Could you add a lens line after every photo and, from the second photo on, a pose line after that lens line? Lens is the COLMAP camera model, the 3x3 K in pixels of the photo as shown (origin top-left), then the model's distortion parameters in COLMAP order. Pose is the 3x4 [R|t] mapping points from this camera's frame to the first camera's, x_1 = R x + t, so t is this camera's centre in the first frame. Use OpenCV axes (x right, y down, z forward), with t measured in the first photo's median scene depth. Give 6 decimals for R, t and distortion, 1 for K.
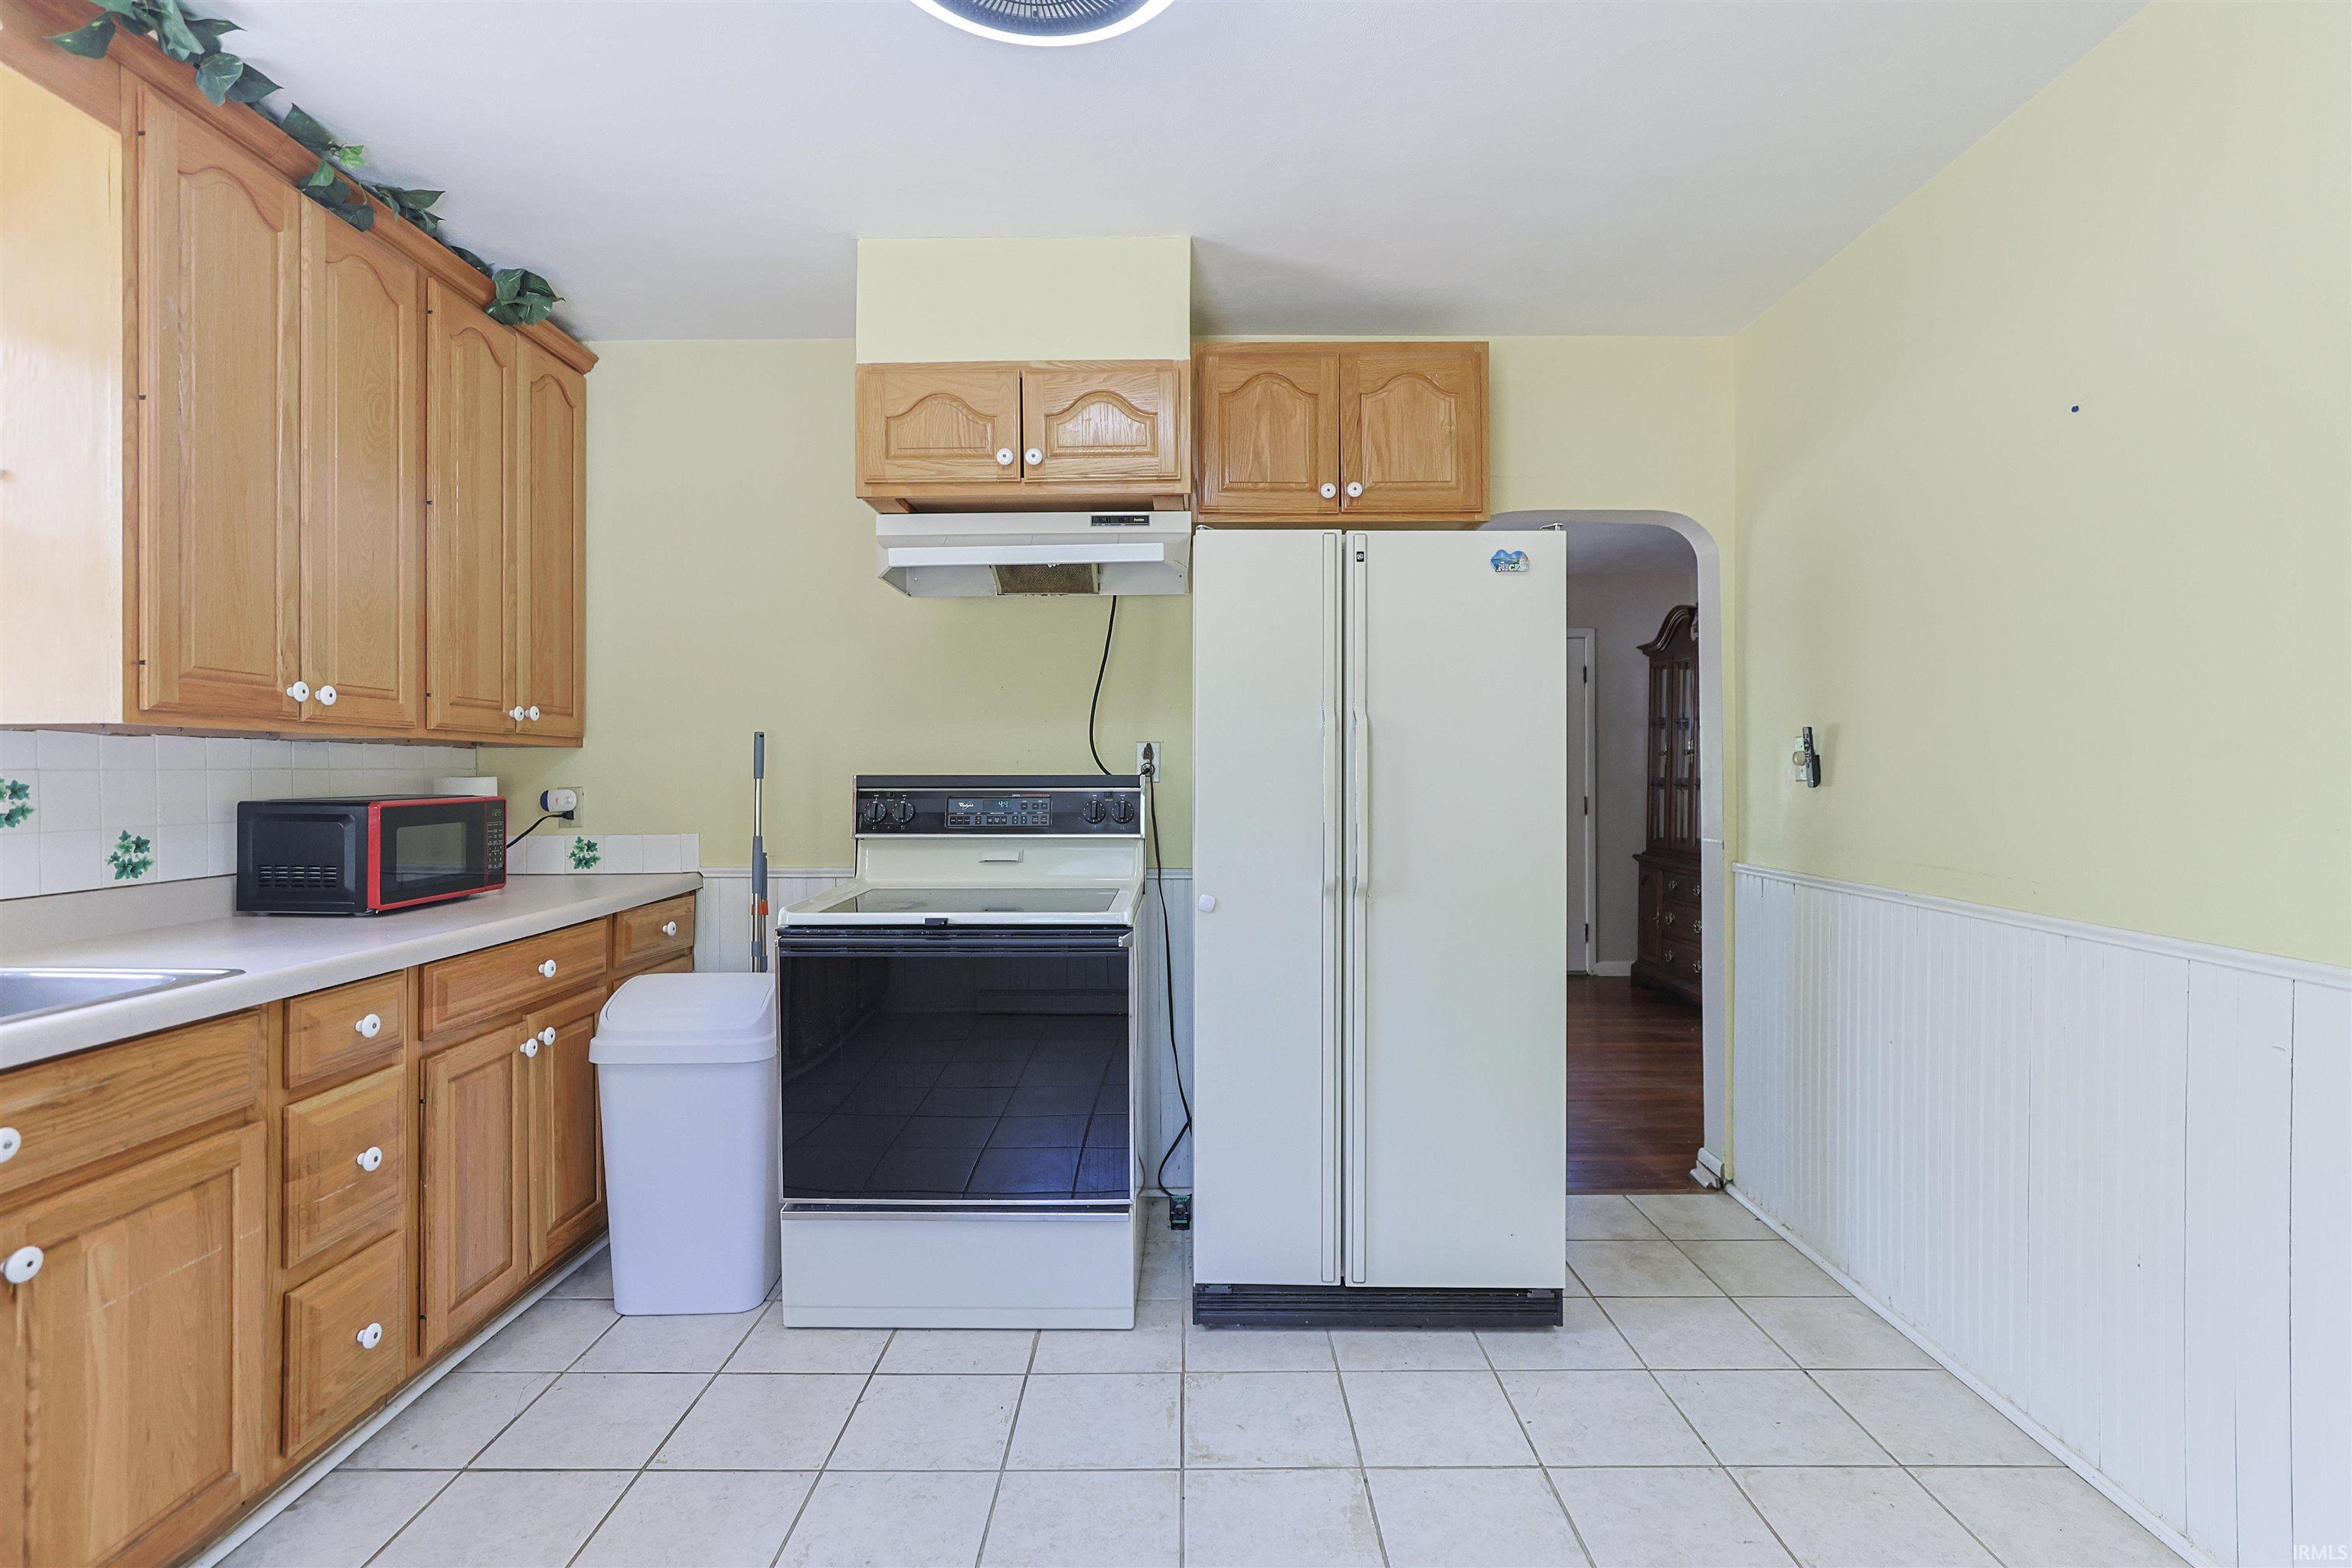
lens RADIAL K [[1141.2, 0, 1178.5], [0, 1141.2, 769.4], [0, 0, 1]] dist [-0.022859, 0.014054]
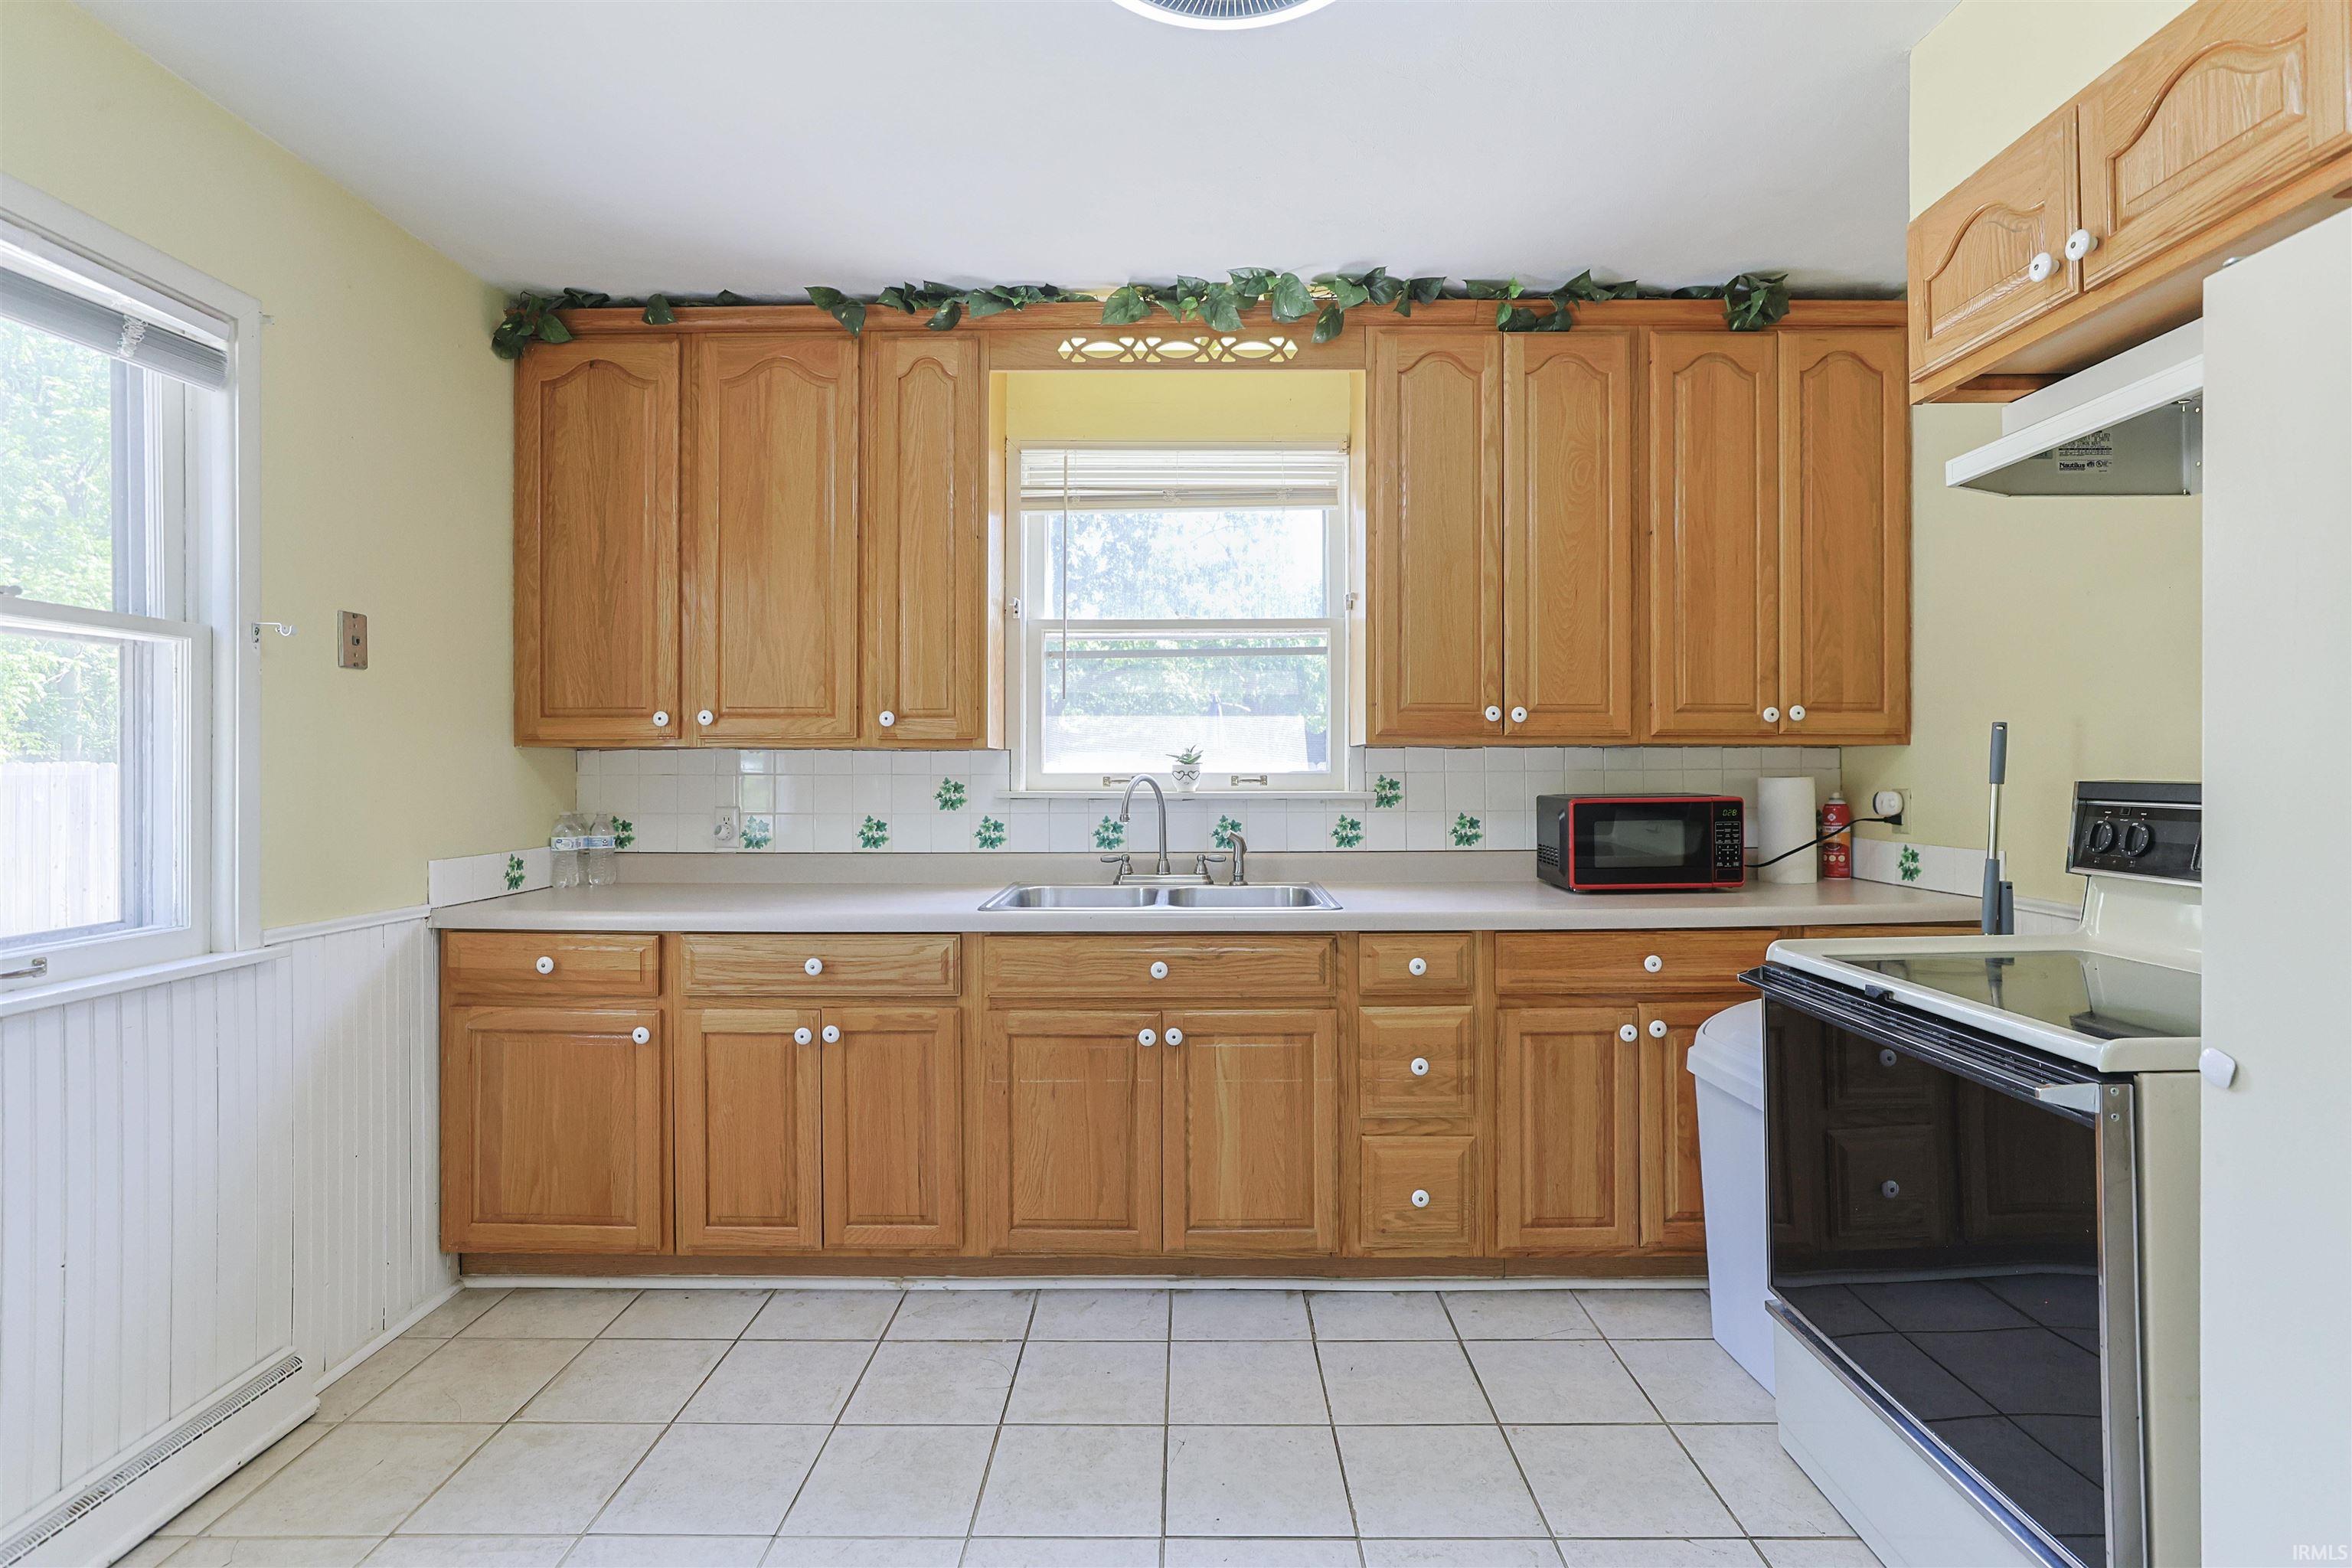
lens RADIAL K [[1141.2, 0, 1175.6], [0, 1141.2, 767.6], [0, 0, 1]] dist [-0.022859, 0.014054]
pose [[-0.014090, 0.002791, -0.999897, 0.492988], [0.007396, 0.999969, 0.002687, -0.010470], [0.999873, -0.007358, -0.014110, 0.572729]]
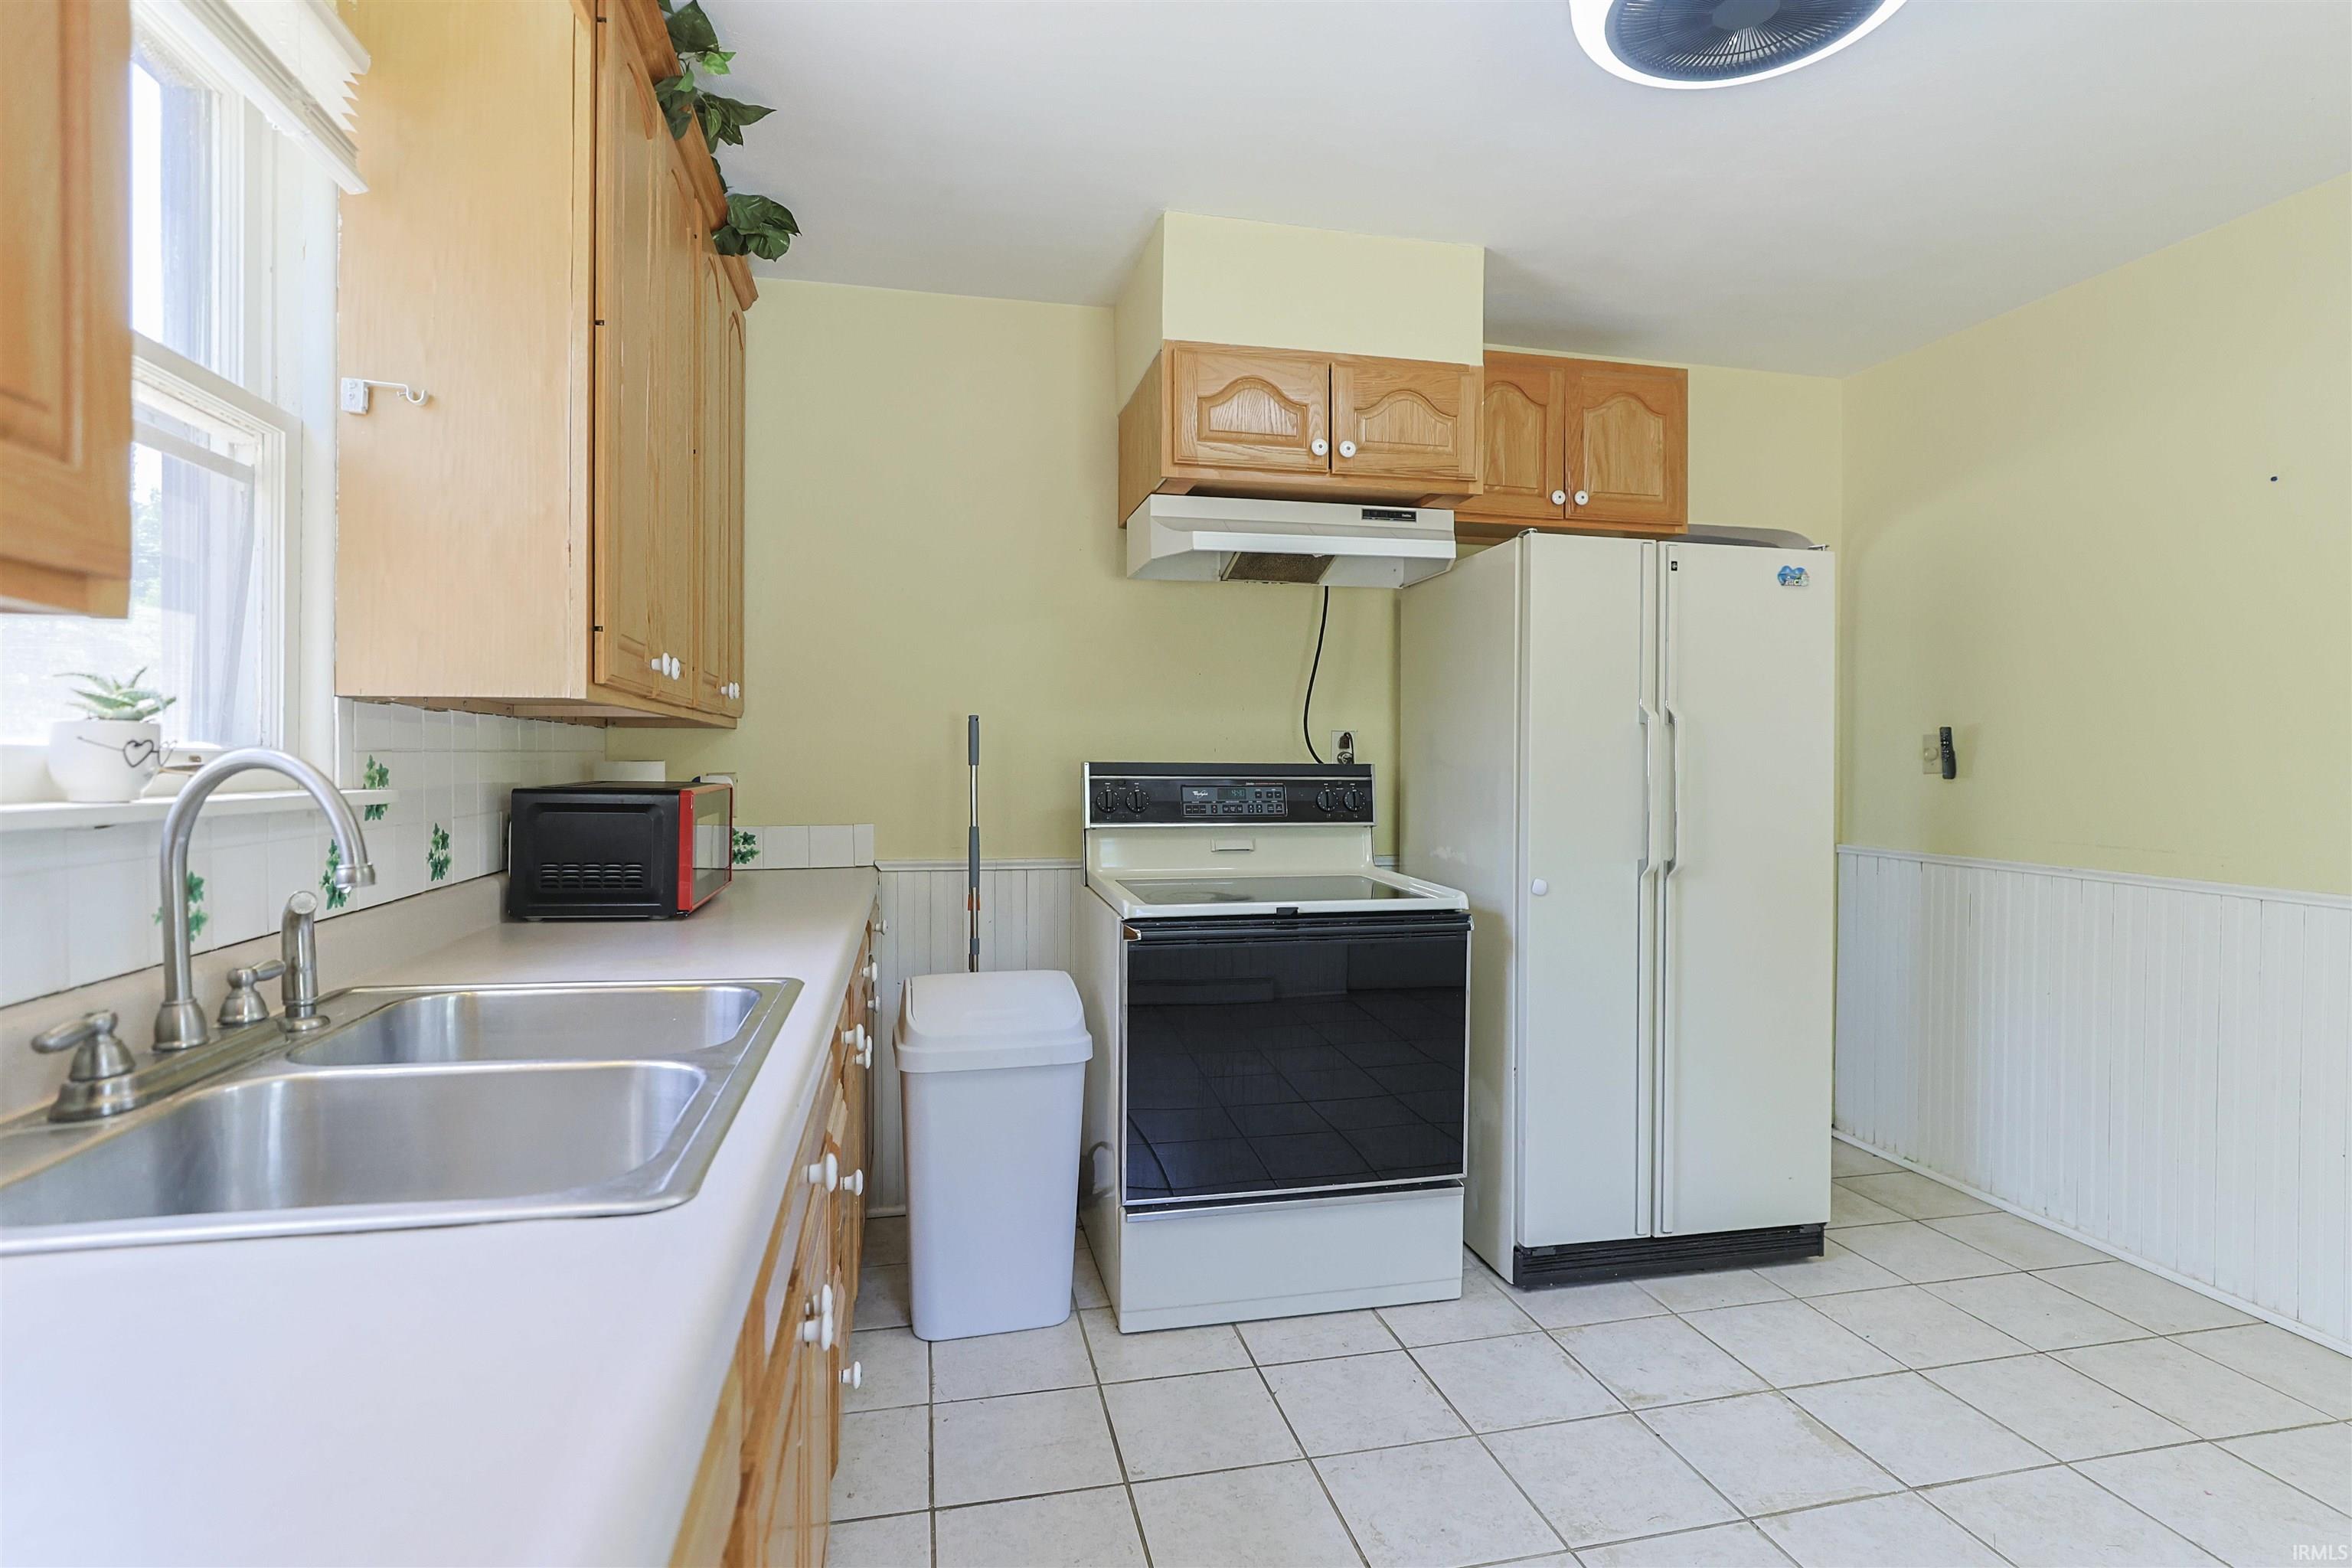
lens RADIAL K [[1141.2, 0, 1186.6], [0, 1141.2, 774.0], [0, 0, 1]] dist [-0.022859, 0.014054]
pose [[0.974778, 0.005006, 0.223120, -0.519168], [-0.008674, 0.999843, 0.015462, -0.001044], [-0.223008, -0.017007, 0.974668, 0.047939]]
